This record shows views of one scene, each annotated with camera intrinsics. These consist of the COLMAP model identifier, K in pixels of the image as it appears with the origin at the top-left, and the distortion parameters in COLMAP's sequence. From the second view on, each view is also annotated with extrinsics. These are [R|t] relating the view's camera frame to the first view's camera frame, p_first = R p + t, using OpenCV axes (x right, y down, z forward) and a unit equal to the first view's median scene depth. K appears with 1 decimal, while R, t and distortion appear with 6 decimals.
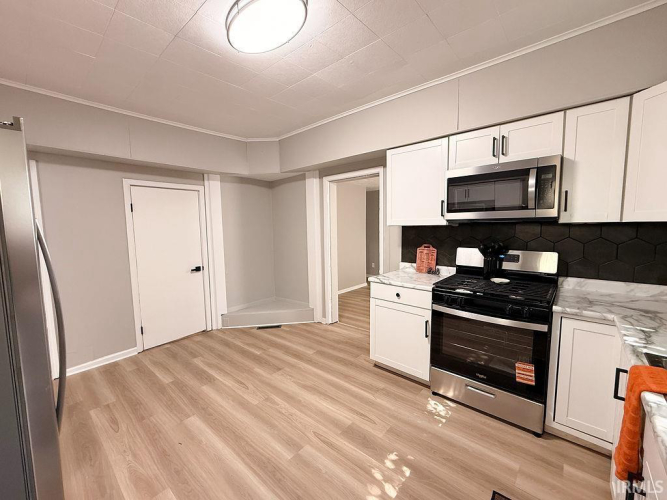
lens RADIAL K [[273.3, 0, 333.5], [0, 273.3, 250.0], [0, 0, 1]] dist [0.000866, 0.000095]
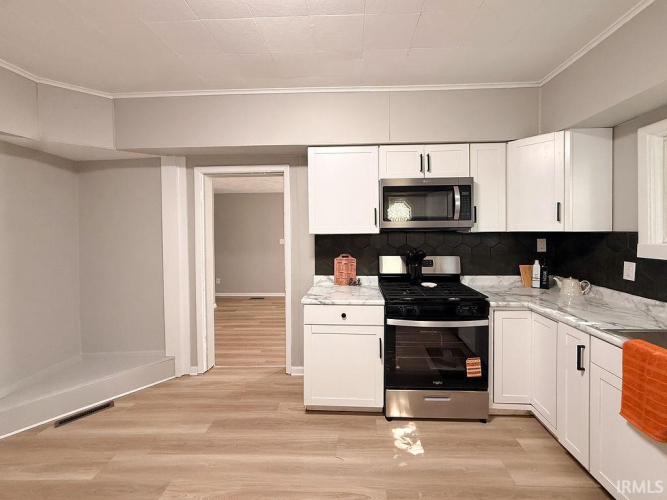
lens RADIAL K [[273.1, 0, 345.6], [0, 273.1, 234.7], [0, 0, 1]] dist [0.000952, -0.000041]
pose [[0.771079, 0.001357, 0.636738, -0.250462], [0.054179, 0.996231, -0.067733, -0.022629], [-0.634430, 0.086726, 0.768100, 0.271727]]
